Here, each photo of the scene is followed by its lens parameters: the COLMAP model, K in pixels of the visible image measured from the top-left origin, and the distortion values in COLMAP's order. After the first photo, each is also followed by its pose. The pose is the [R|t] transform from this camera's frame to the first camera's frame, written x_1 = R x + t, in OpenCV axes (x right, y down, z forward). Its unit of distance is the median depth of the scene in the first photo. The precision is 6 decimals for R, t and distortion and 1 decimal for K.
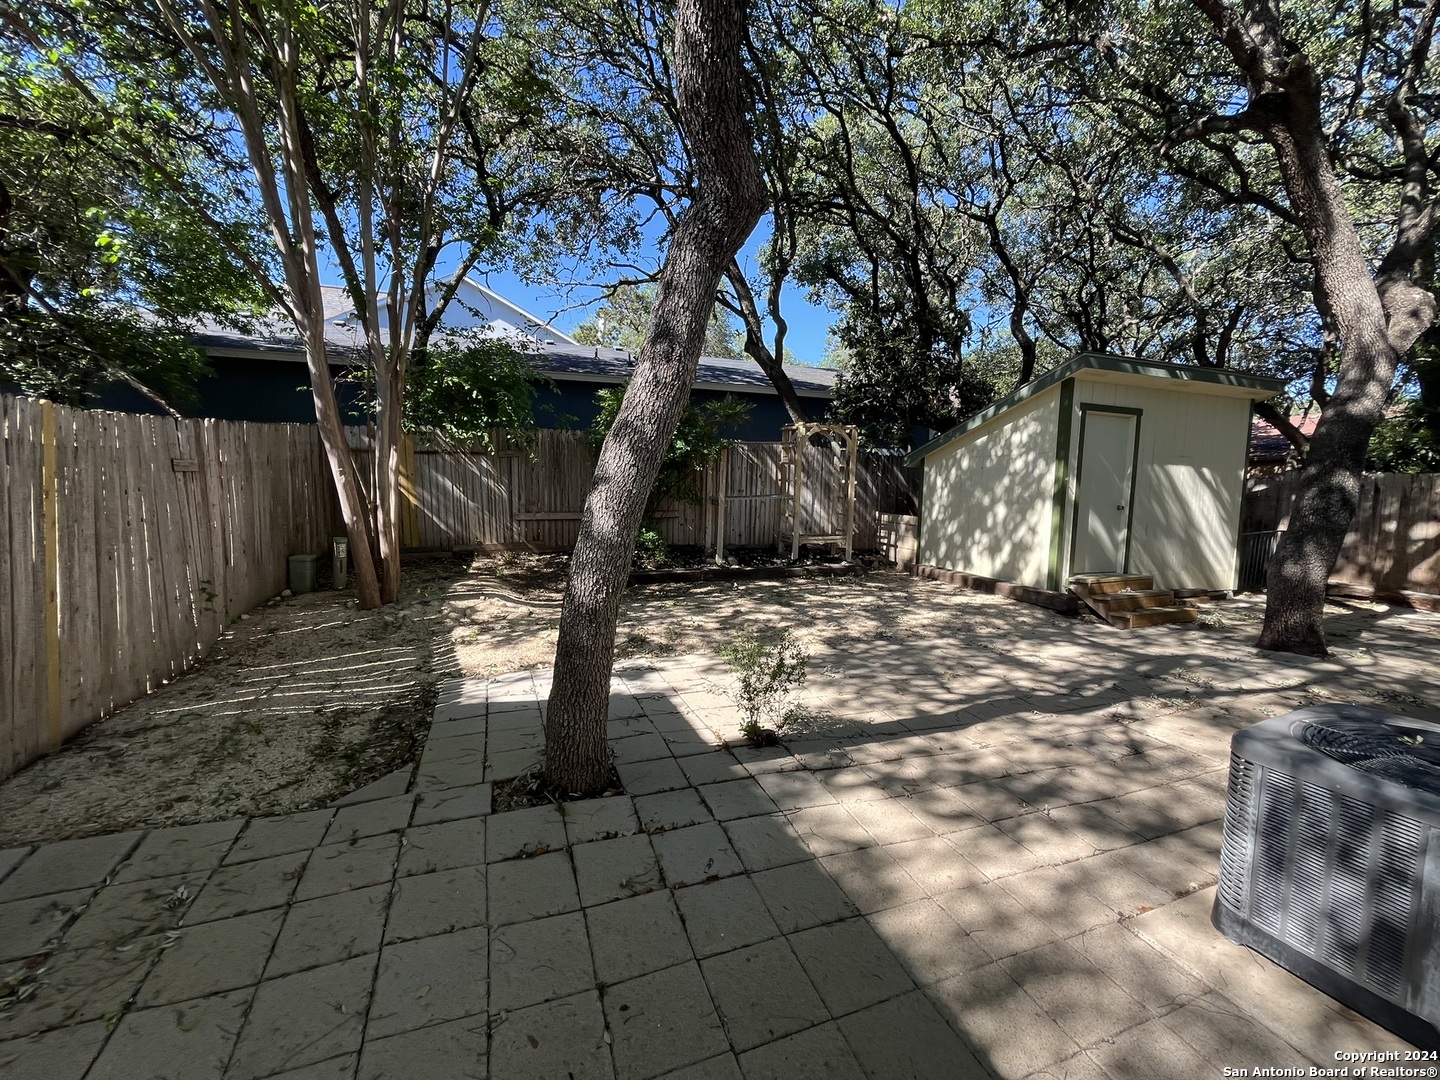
lens RADIAL K [[589.2, 0, 718.9], [0, 589.2, 535.4], [0, 0, 1]] dist [-0.002126, -0.000345]
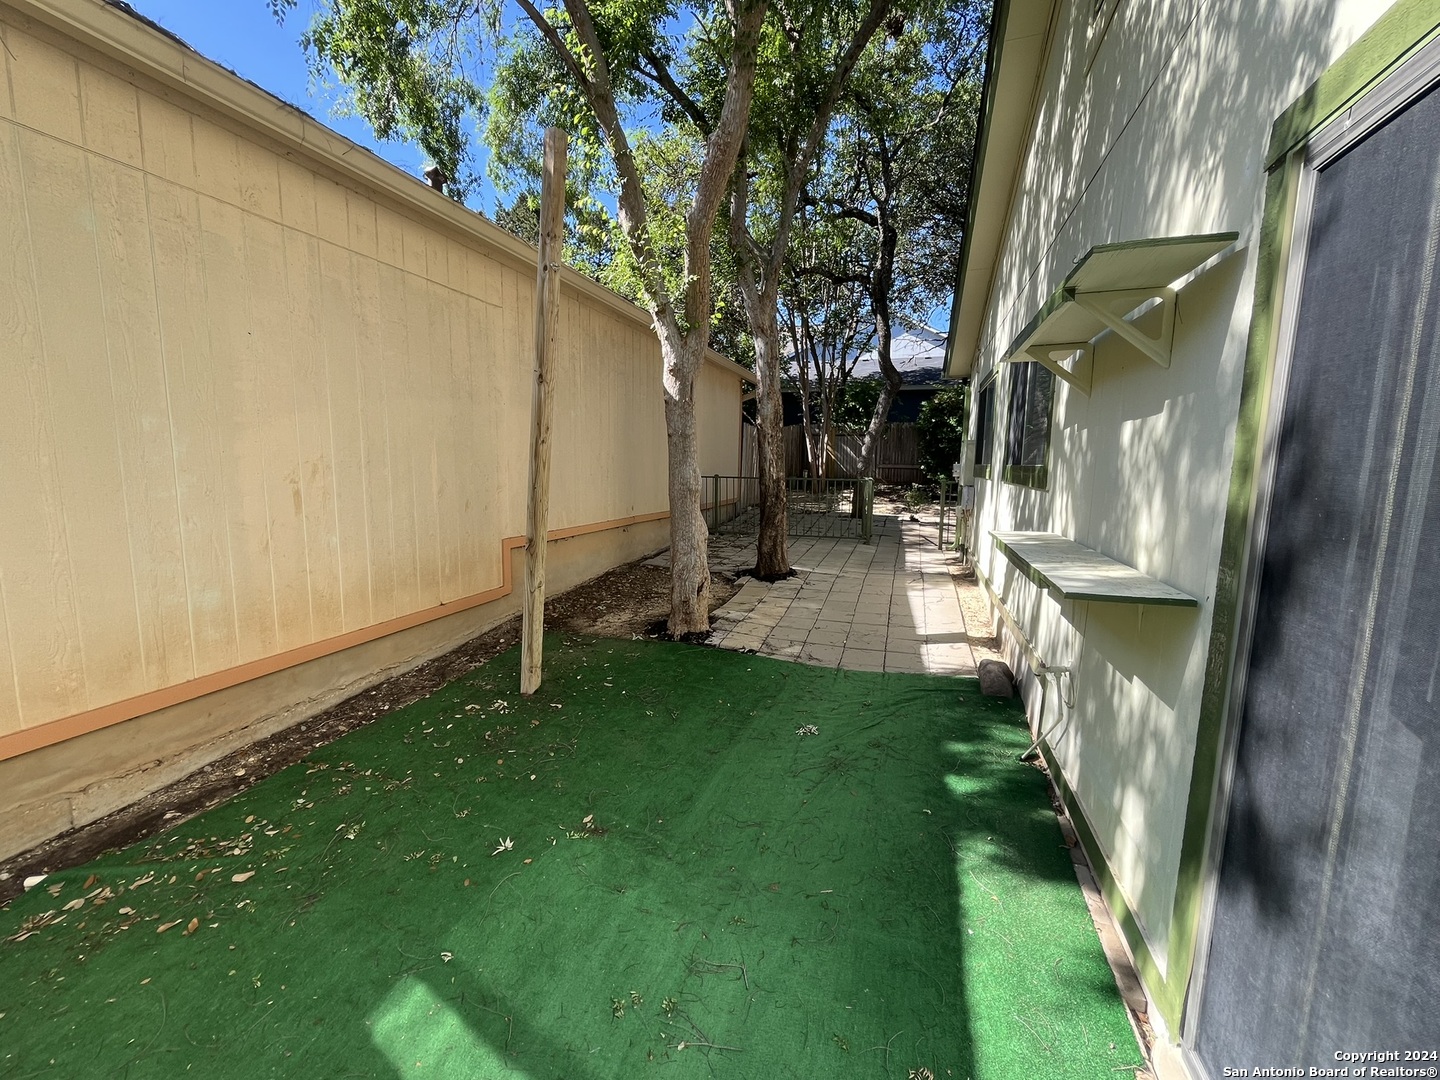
lens RADIAL K [[589.2, 0, 718.9], [0, 589.2, 535.4], [0, 0, 1]] dist [-0.002126, -0.000345]
pose [[0.769457, 0.086606, -0.632799, 0.647900], [-0.060264, 0.996188, 0.063062, 0.134415], [0.635849, -0.010389, 0.771744, -1.110521]]
